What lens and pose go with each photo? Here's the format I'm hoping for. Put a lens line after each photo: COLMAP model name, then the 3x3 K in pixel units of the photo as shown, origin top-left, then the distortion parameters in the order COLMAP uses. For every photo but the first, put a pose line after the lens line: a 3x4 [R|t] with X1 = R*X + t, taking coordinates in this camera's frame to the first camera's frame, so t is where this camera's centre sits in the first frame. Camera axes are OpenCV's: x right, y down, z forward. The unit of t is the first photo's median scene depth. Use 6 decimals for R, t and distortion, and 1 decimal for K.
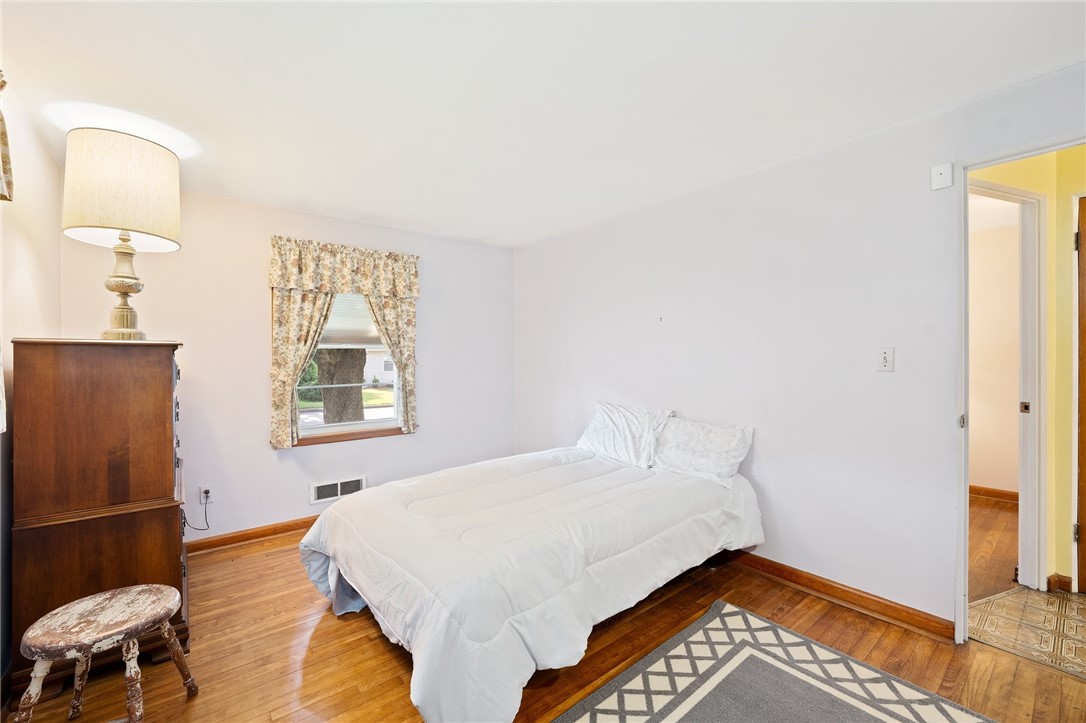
lens RADIAL K [[448.5, 0, 545.5], [0, 448.5, 360.6], [0, 0, 1]] dist [-0.007267, 0.002922]
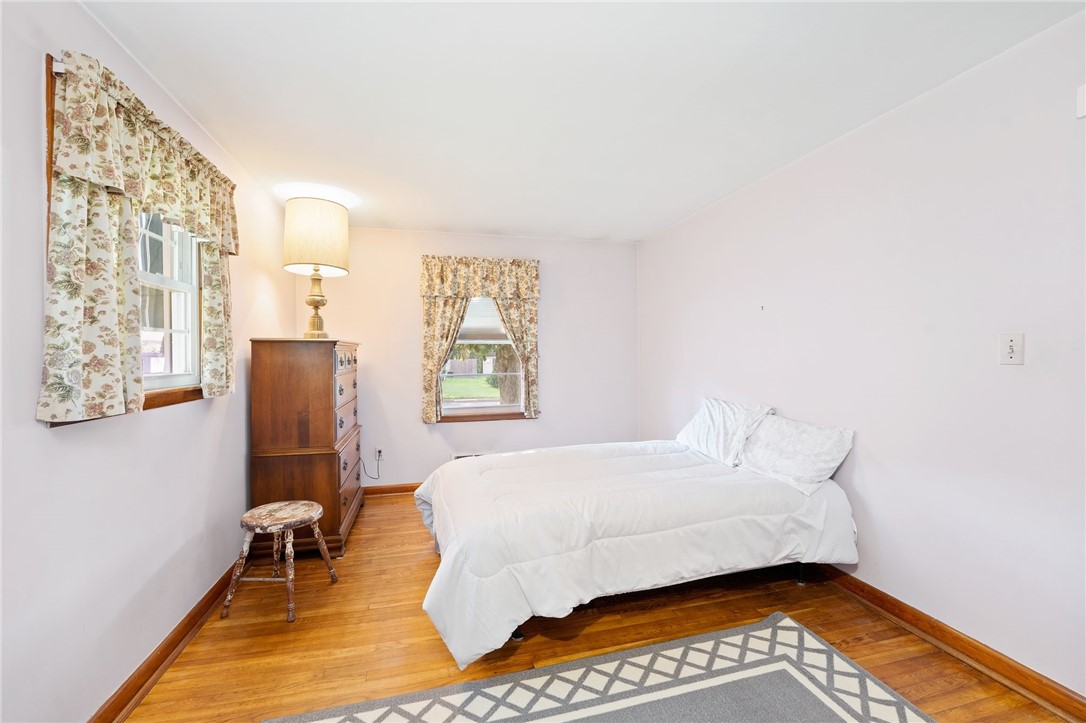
lens RADIAL K [[448.5, 0, 538.5], [0, 448.5, 359.6], [0, 0, 1]] dist [-0.007267, 0.002922]
pose [[0.911300, 0.004153, -0.411721, 0.331928], [-0.000948, 0.999968, 0.007987, 0.010312], [0.411741, -0.006888, 0.911275, -0.039365]]
